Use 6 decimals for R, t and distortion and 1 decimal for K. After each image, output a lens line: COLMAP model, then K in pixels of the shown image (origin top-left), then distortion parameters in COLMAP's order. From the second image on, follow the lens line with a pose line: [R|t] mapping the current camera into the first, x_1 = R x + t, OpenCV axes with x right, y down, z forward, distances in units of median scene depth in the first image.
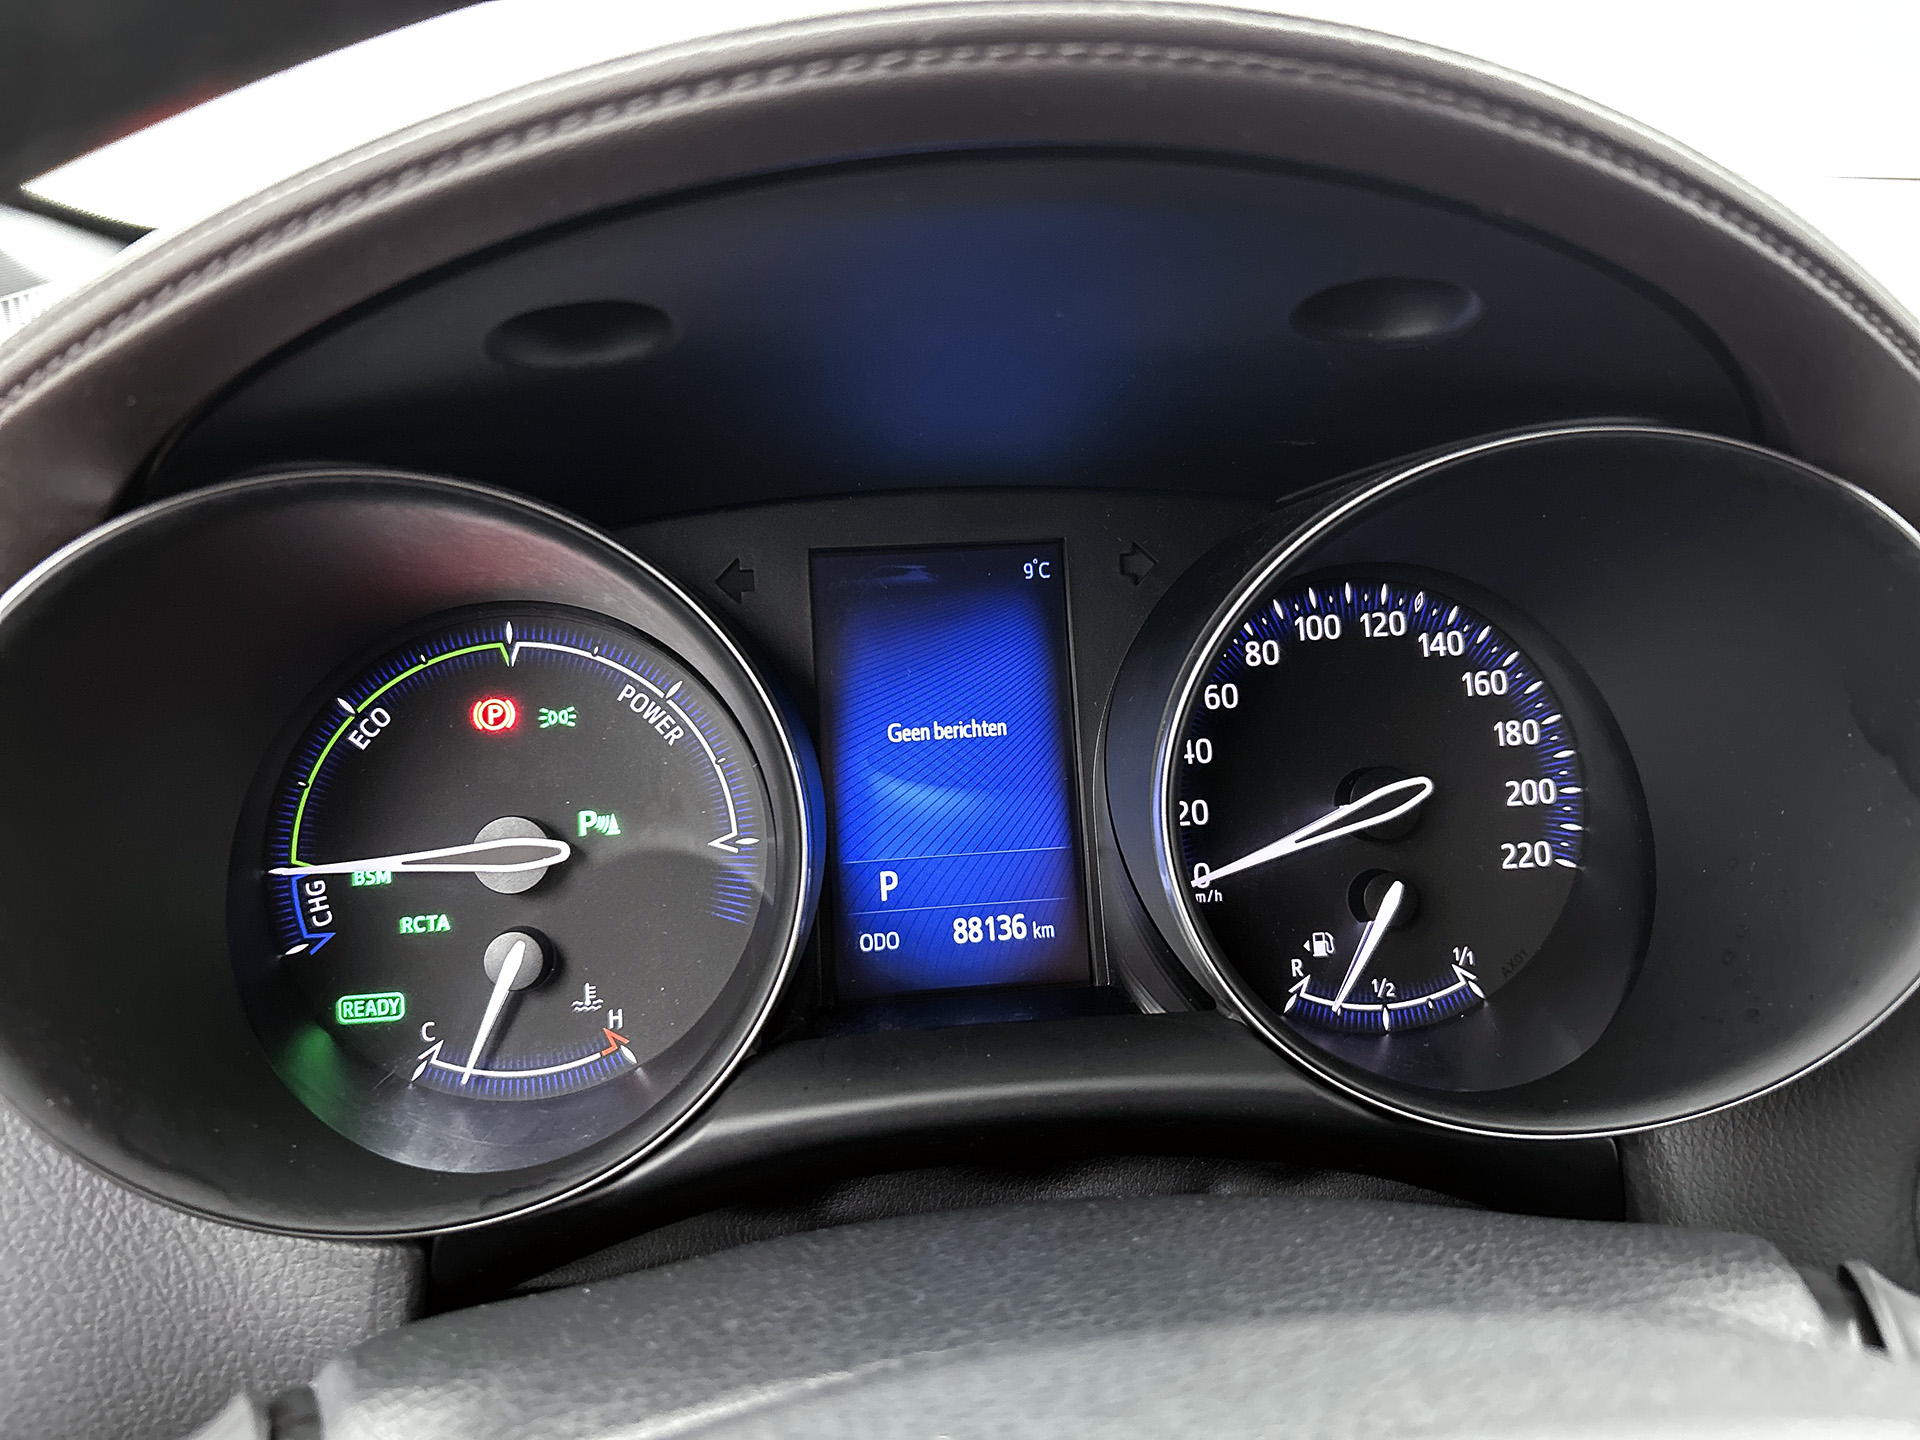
lens RADIAL K [[1454.3, 0, 952.1], [0, 1454.3, 725.0], [0, 0, 1]] dist [0.046919, -0.029651]
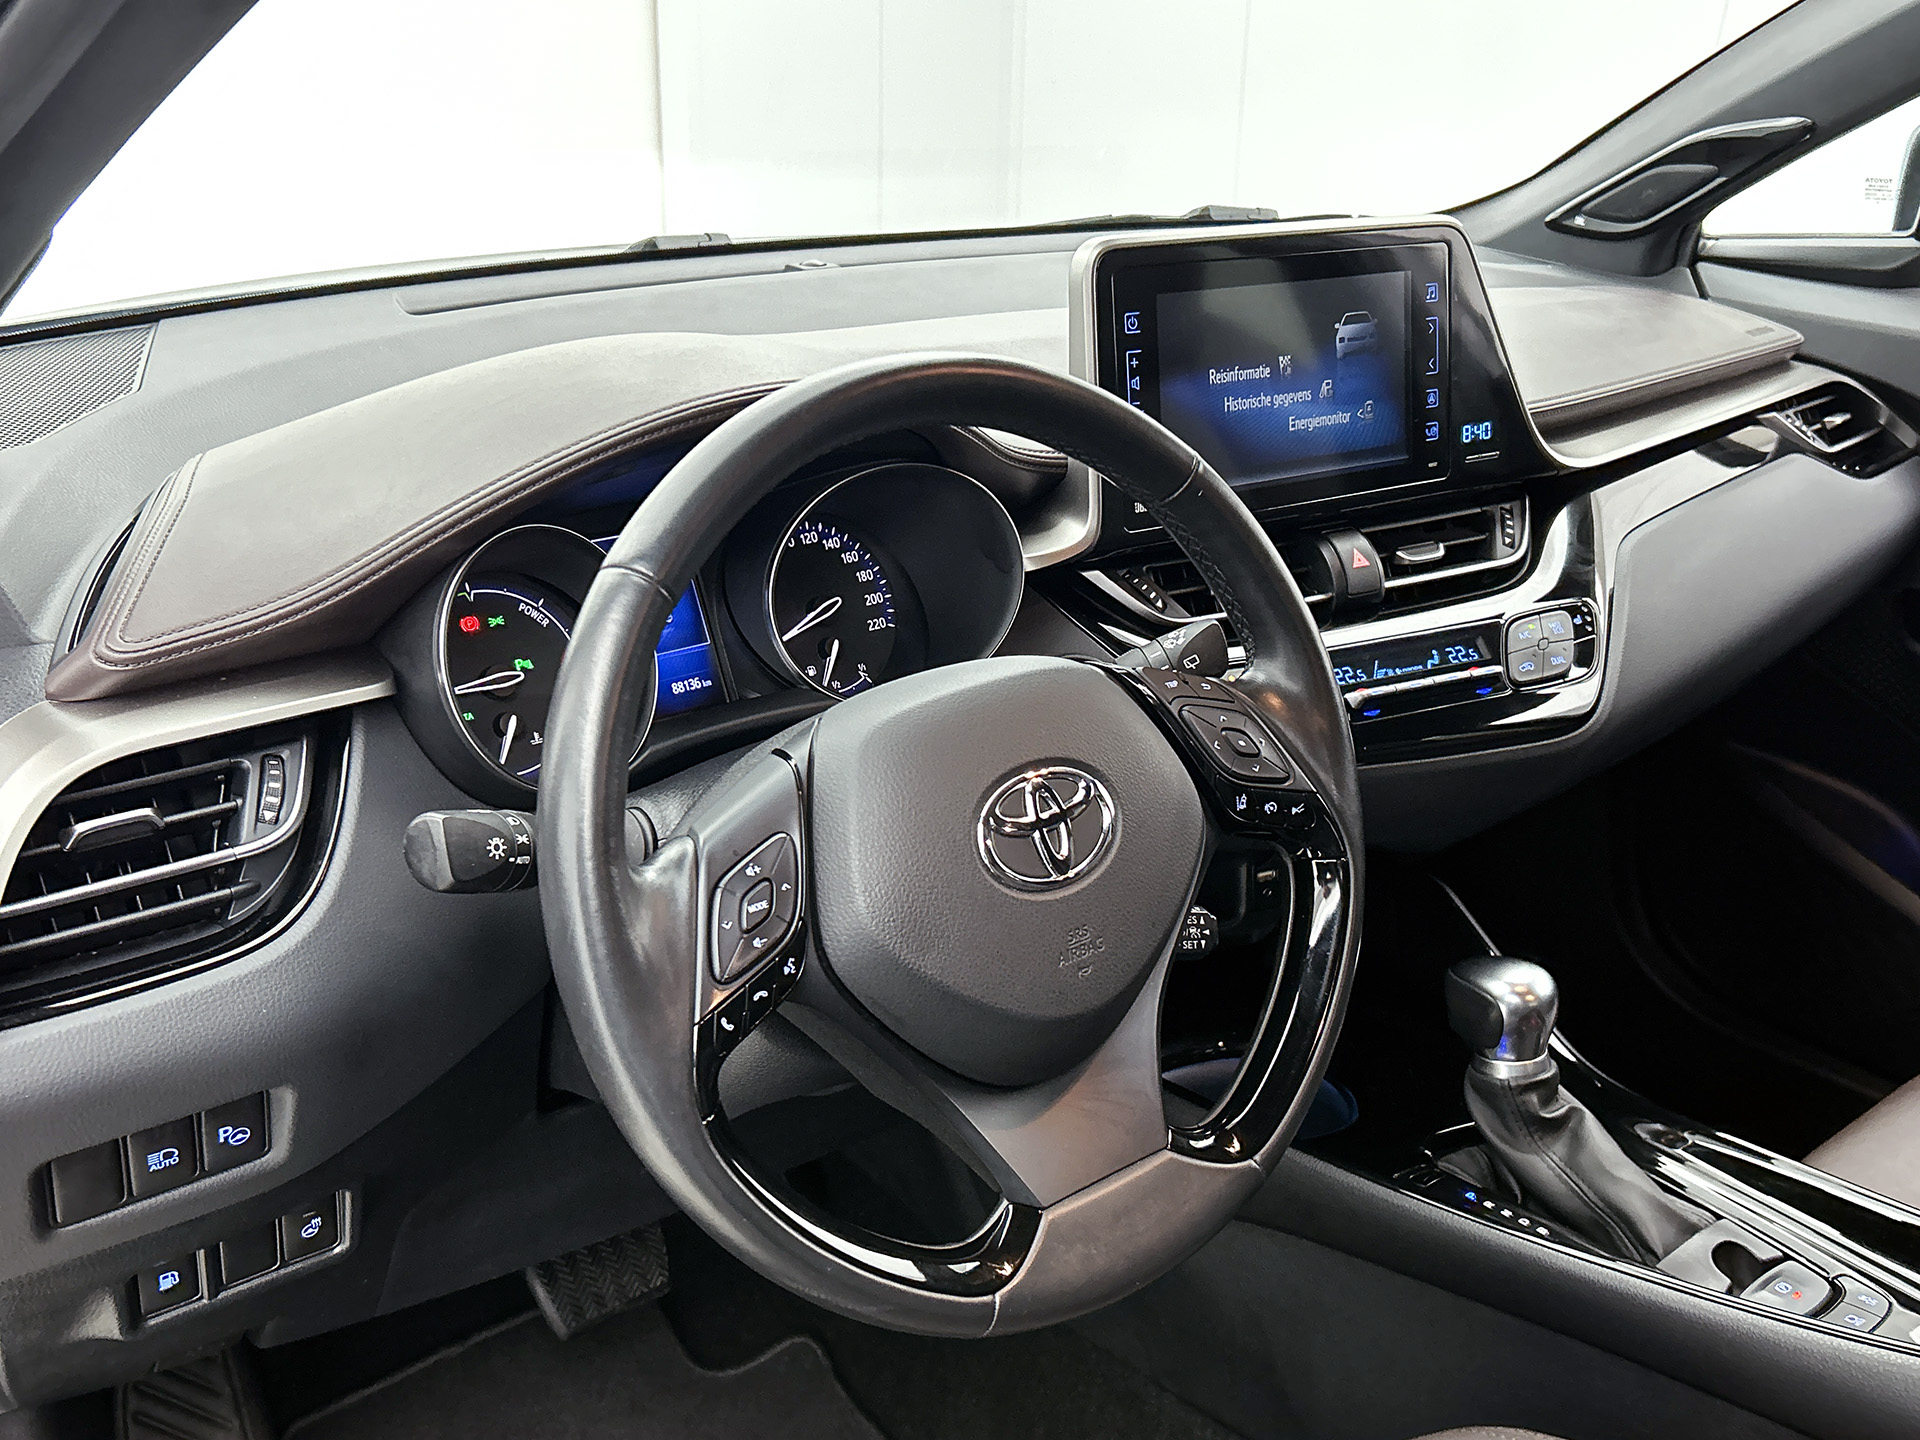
lens RADIAL K [[1825.4, 0, 959.6], [0, 1825.4, 705.9], [0, 0, 1]] dist [0.098582, 0.000000]
pose [[0.850577, -0.167447, 0.498477, -1.064019], [0.172898, 0.984296, 0.035618, 0.141786], [-0.496613, 0.055889, 0.866171, -1.755251]]
